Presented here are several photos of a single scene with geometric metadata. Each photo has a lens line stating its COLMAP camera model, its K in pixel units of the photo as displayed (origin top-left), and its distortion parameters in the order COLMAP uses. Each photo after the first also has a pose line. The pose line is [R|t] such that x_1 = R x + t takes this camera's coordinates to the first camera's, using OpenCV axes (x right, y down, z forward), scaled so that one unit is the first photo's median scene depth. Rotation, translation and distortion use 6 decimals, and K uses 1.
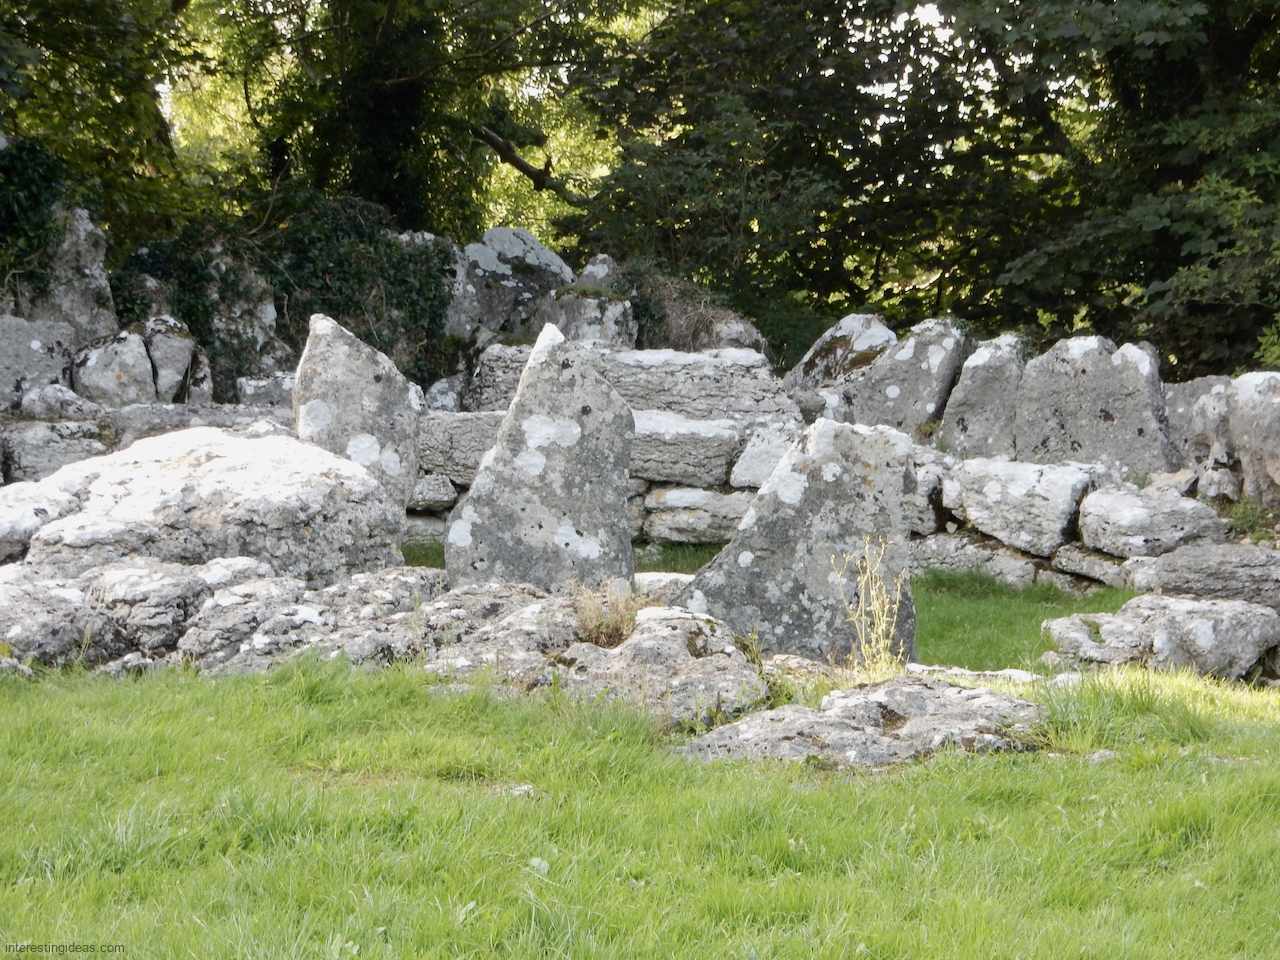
lens RADIAL K [[6114.9, 0, 640.5], [0, 6114.9, 481.3], [0, 0, 1]] dist [0.340341, 0.000000]
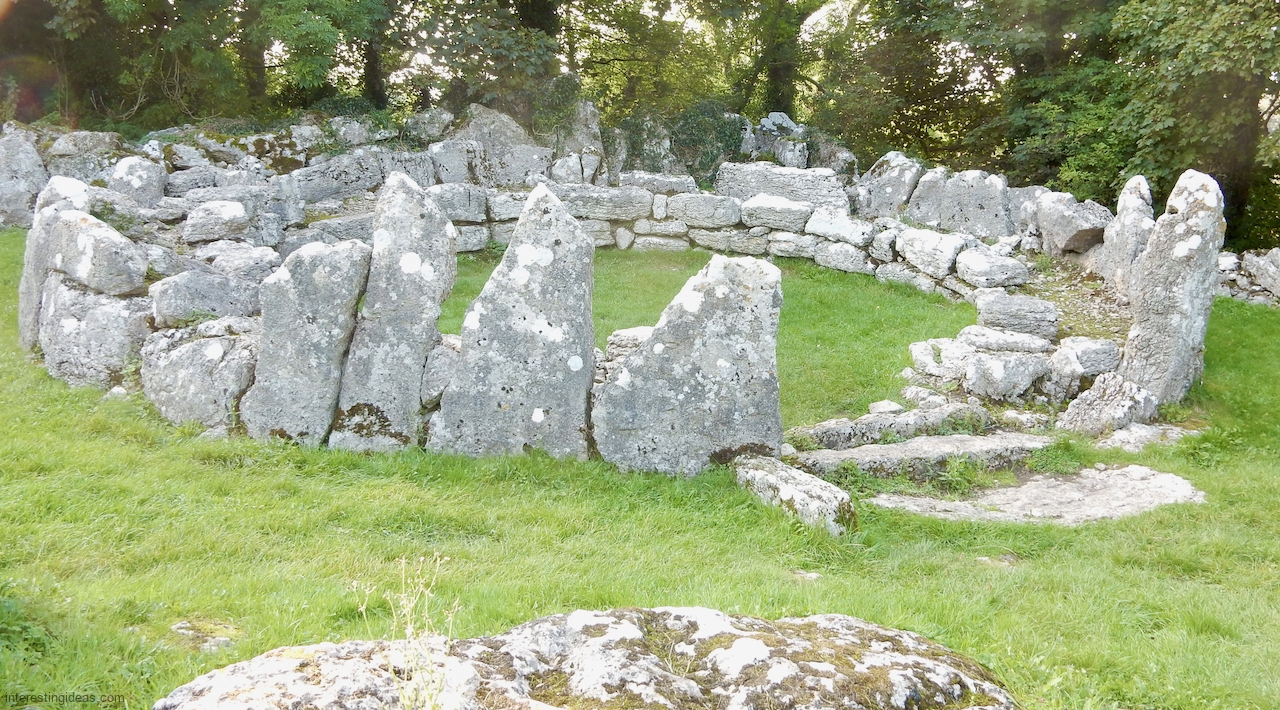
lens RADIAL K [[1303.1, 0, 633.5], [0, 1303.1, 230.0], [0, 0, 1]] dist [0.020482, 0.000000]
pose [[0.973750, 0.046370, -0.222847, 0.062470], [-0.034537, 0.997793, 0.056709, -0.026057], [0.224984, -0.047524, 0.973203, 0.543101]]
